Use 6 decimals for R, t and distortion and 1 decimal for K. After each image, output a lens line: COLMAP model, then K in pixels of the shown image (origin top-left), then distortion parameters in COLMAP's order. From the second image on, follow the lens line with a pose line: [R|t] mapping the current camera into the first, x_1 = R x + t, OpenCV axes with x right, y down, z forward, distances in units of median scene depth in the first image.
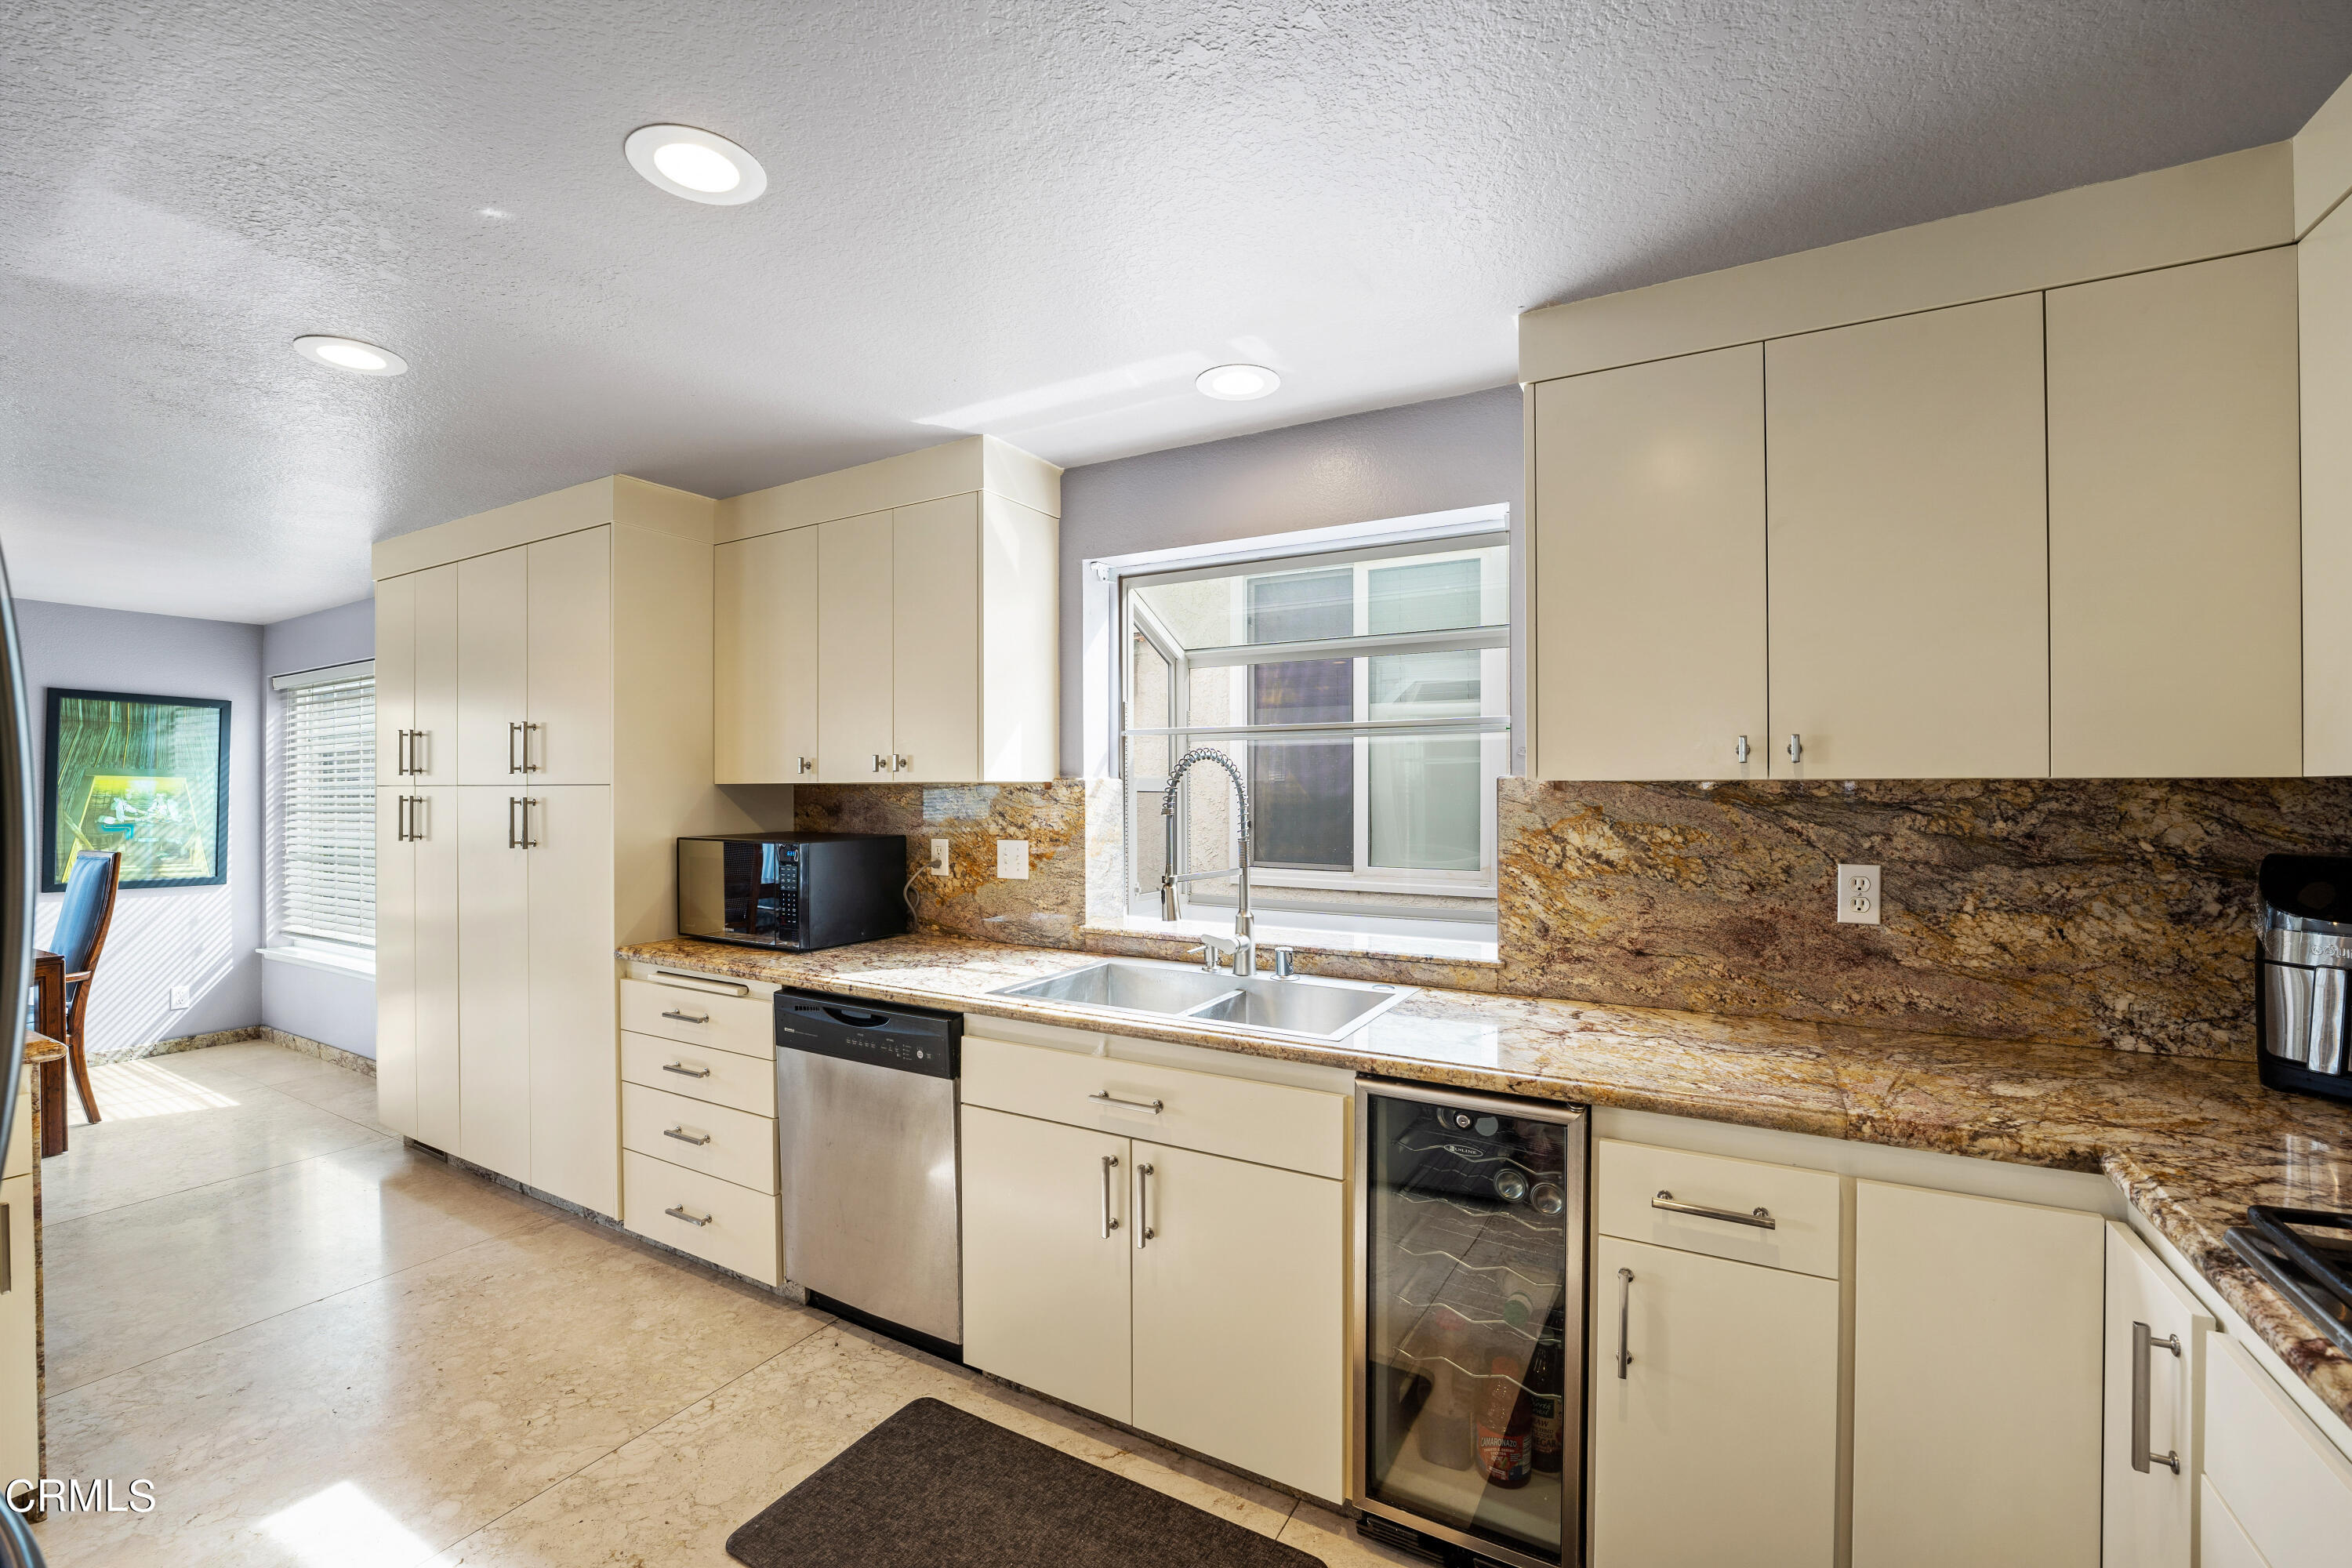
lens RADIAL K [[960.4, 0, 1158.9], [0, 960.4, 790.6], [0, 0, 1]] dist [-0.021856, 0.000416]
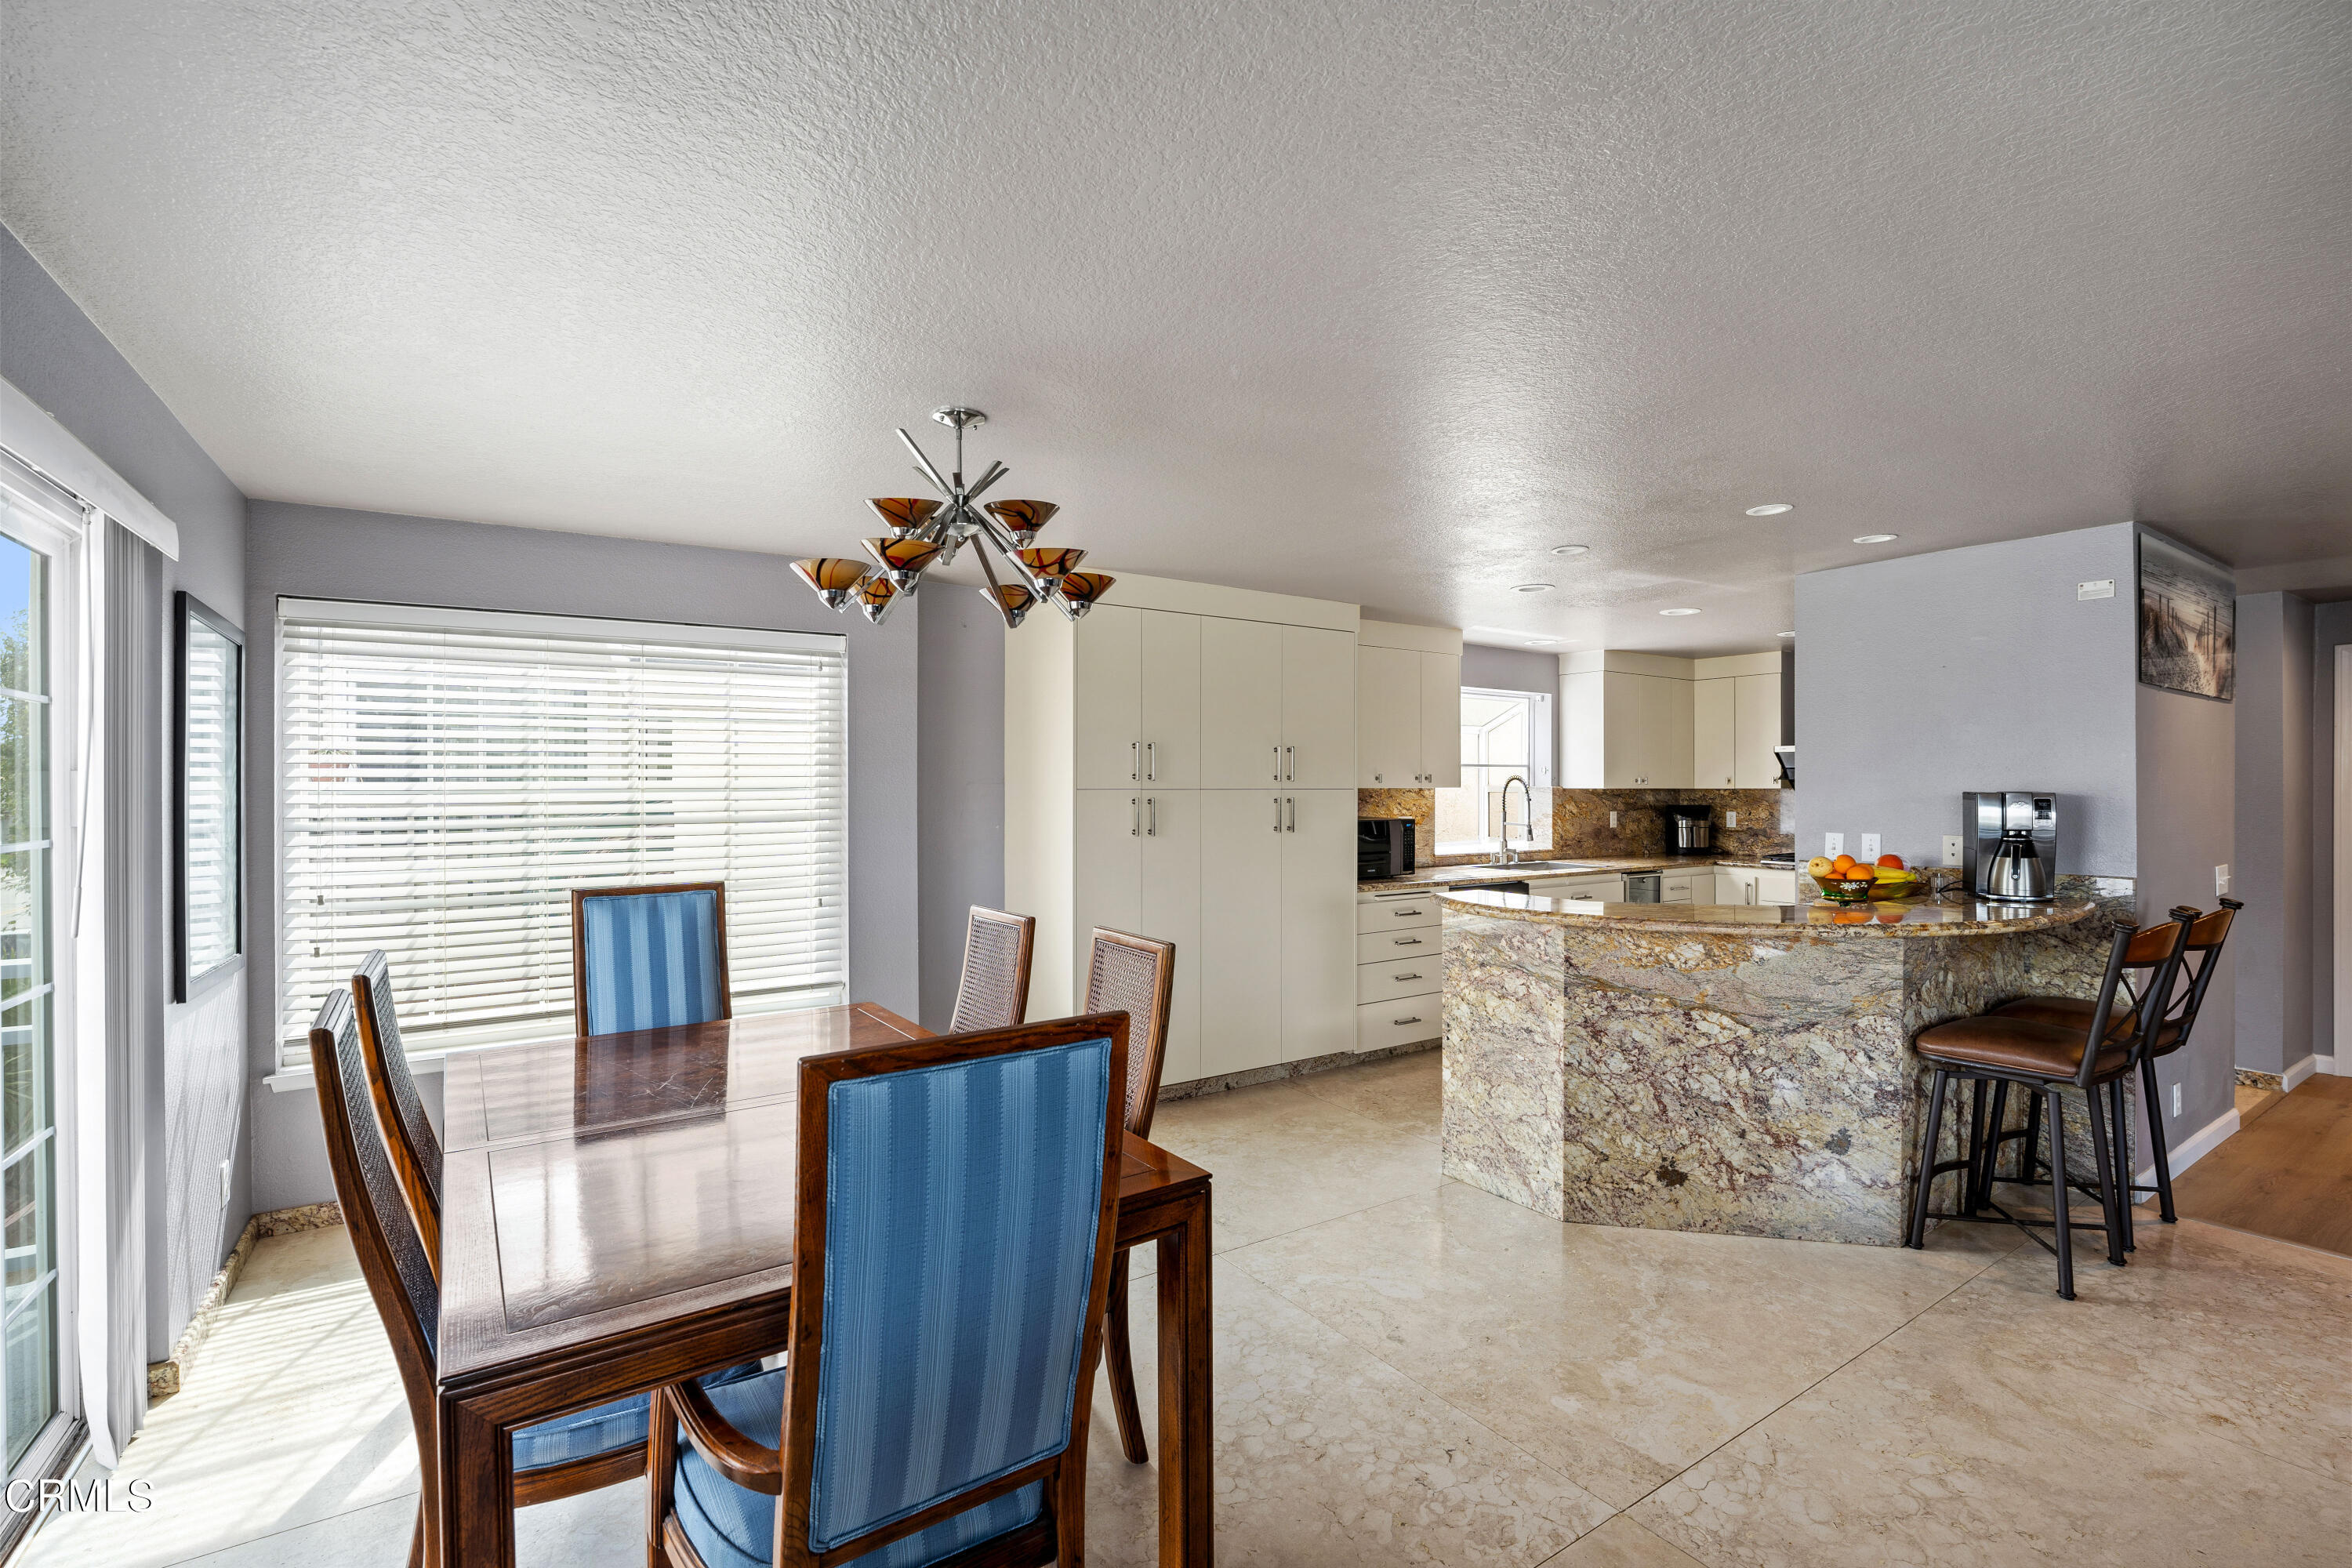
lens RADIAL K [[1036.9, 0, 1166.6], [0, 1036.9, 783.1], [0, 0, 1]] dist [-0.023973, 0.001985]
pose [[0.452276, 0.003678, 0.891870, -2.374487], [-0.002840, 0.999992, -0.002683, -0.010870], [-0.891873, -0.001320, 0.452283, 0.482793]]
